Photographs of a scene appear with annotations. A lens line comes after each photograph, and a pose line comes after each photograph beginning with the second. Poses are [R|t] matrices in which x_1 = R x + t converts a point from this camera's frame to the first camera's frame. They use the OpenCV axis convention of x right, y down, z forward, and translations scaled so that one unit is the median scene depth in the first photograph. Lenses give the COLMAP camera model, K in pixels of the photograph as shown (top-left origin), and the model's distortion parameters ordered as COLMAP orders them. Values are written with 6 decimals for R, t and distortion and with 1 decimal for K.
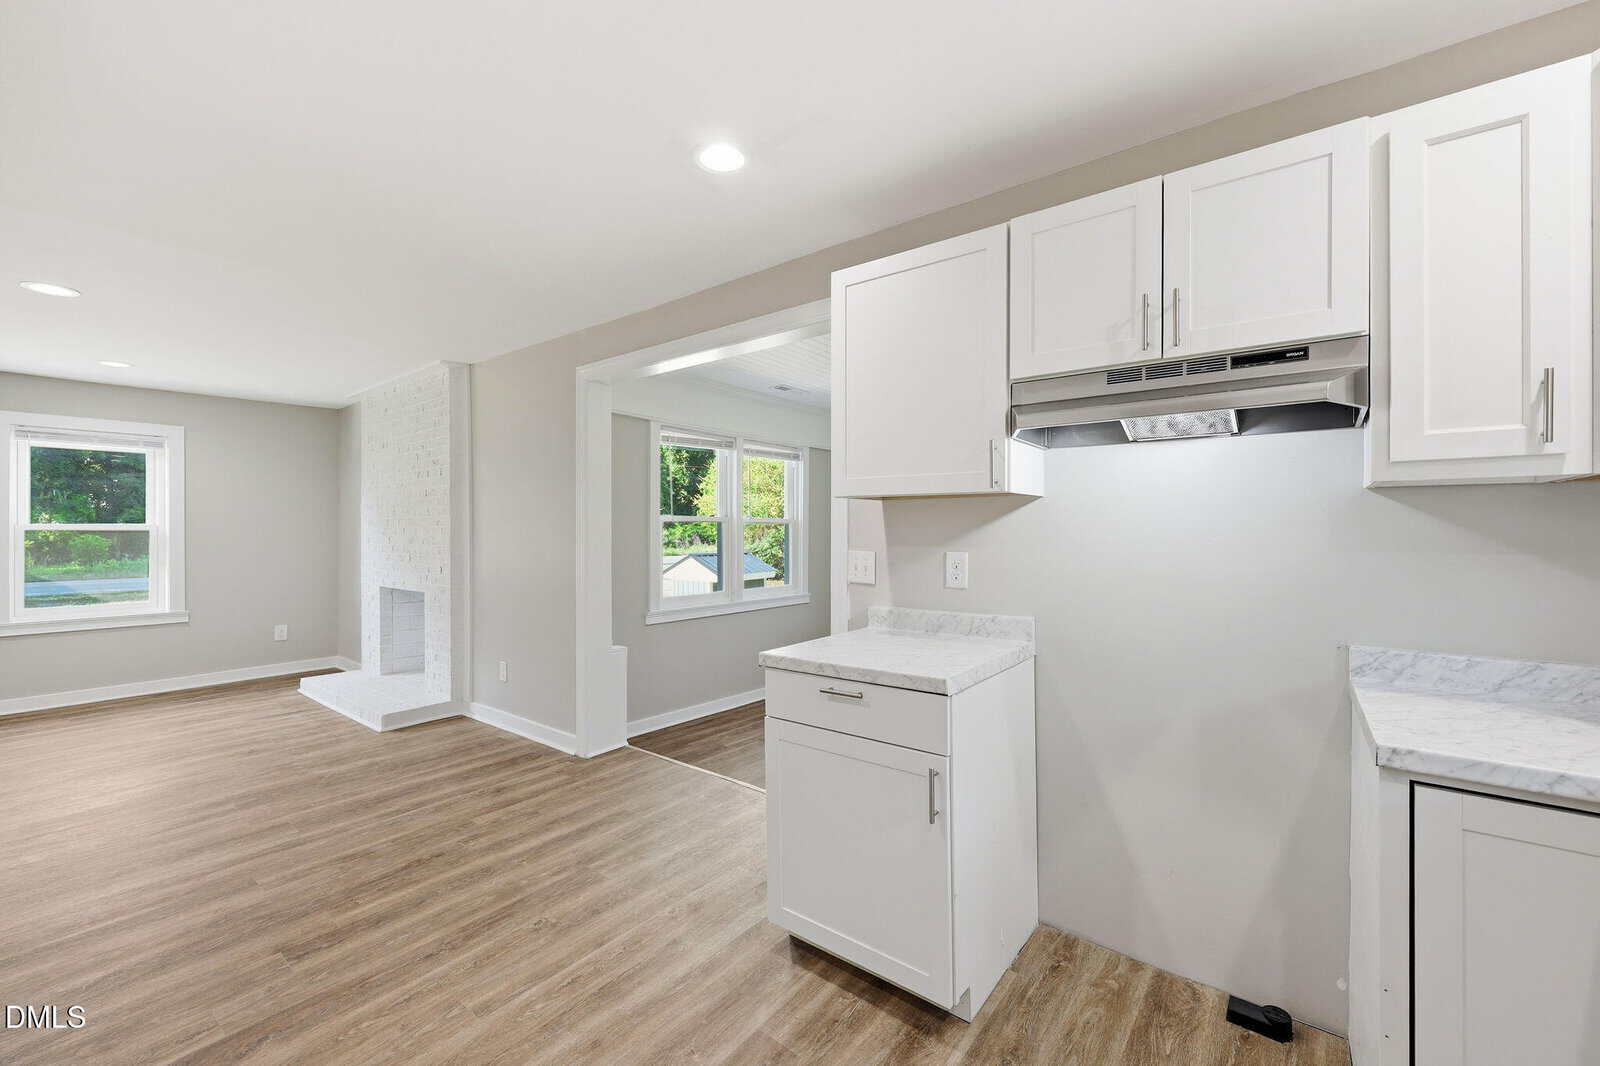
lens RADIAL K [[669.1, 0, 806.8], [0, 669.1, 529.0], [0, 0, 1]] dist [0.000045, 0.000420]
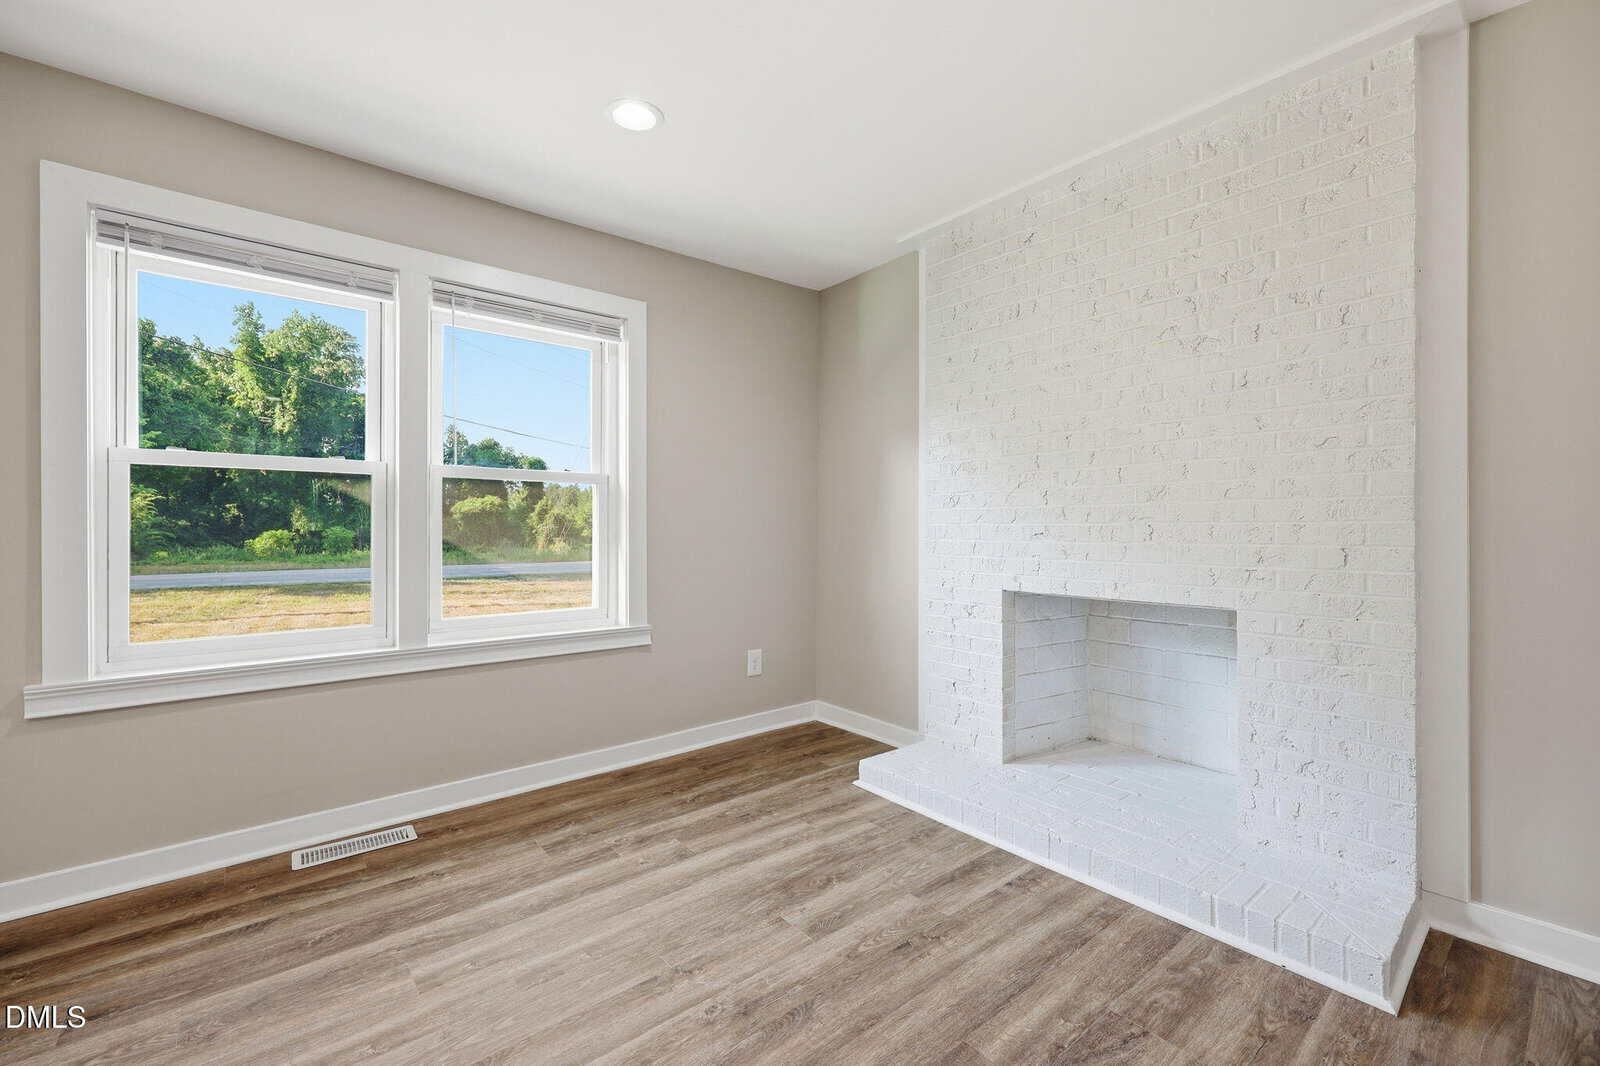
lens RADIAL K [[669.1, 0, 806.8], [0, 669.1, 529.0], [0, 0, 1]] dist [0.000045, 0.000420]
pose [[0.981718, 0.005524, -0.190259, -0.695708], [-0.005389, 0.999985, 0.001228, 0.039621], [0.190262, -0.000180, 0.981733, 0.472916]]
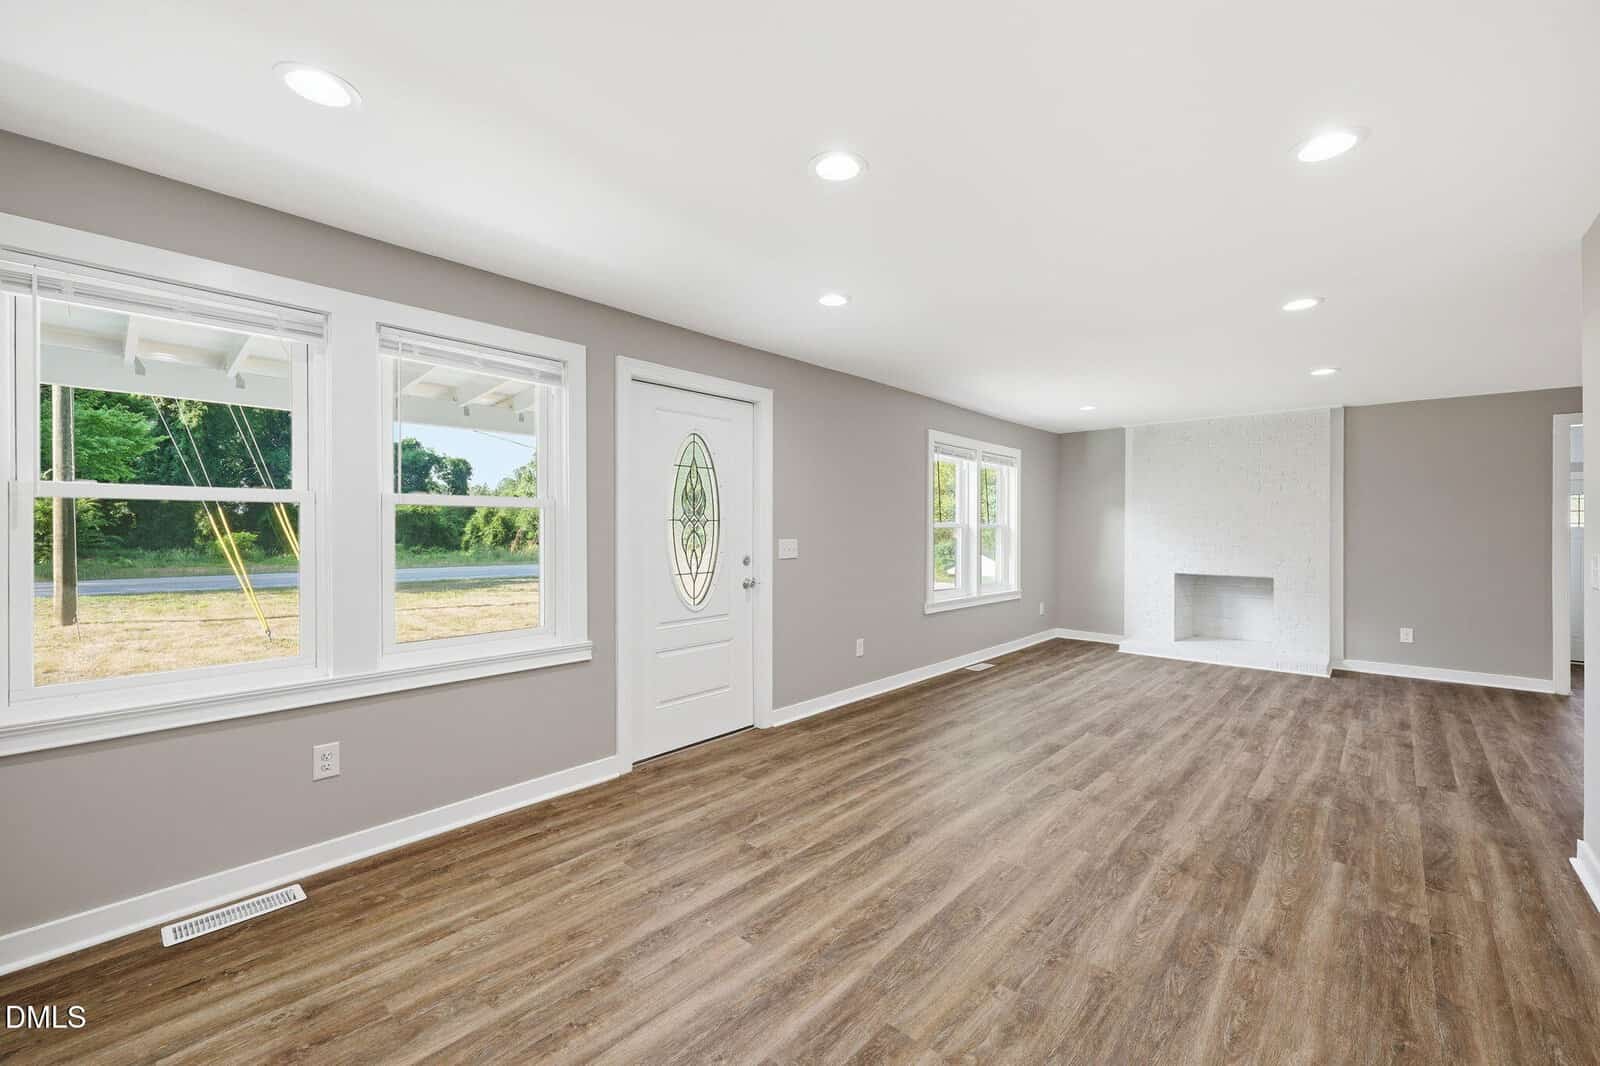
lens RADIAL K [[651.0, 0, 802.6], [0, 651.0, 530.3], [0, 0, 1]] dist [-0.000700, 0.000373]
pose [[0.998490, 0.009927, -0.054038, -1.306089], [-0.009943, 0.999951, -0.000026, 0.010208], [0.054035, 0.000564, 0.998539, -0.306157]]
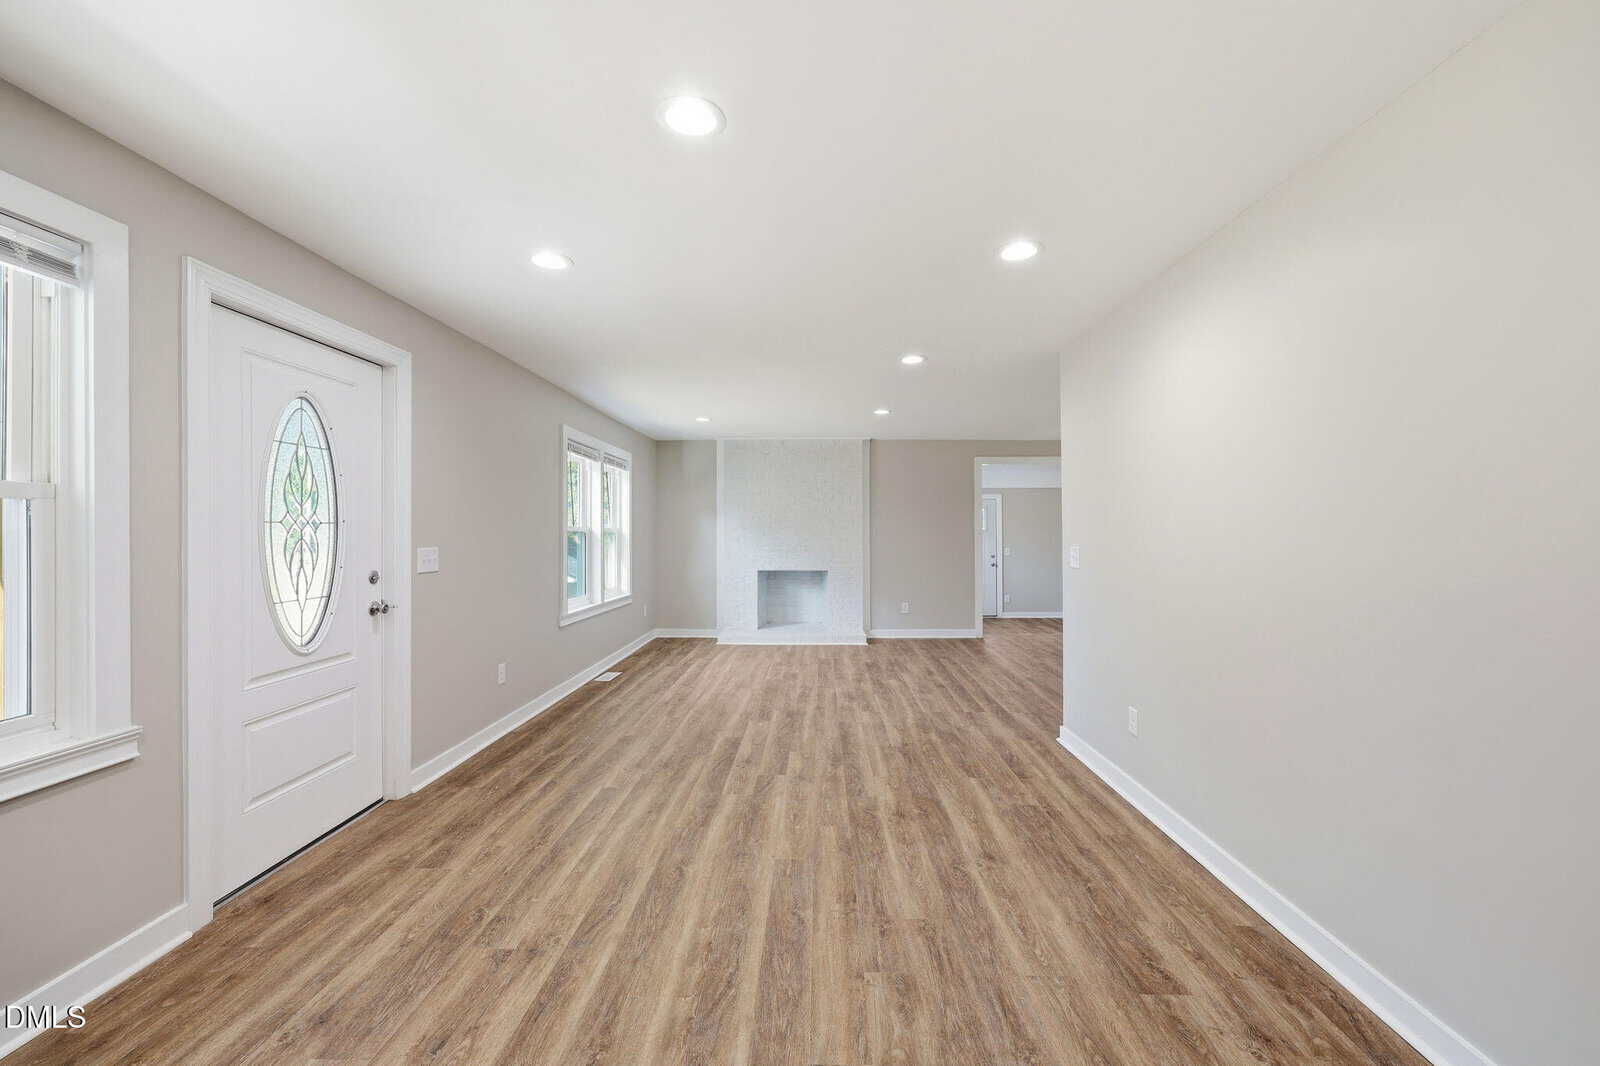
lens RADIAL K [[651.0, 0, 802.6], [0, 651.0, 530.3], [0, 0, 1]] dist [-0.000700, 0.000373]
pose [[0.792291, 0.007079, 0.610103, -1.463460], [-0.001122, 0.999948, -0.010145, 0.010997], [-0.610143, 0.007353, 0.792257, -0.220253]]
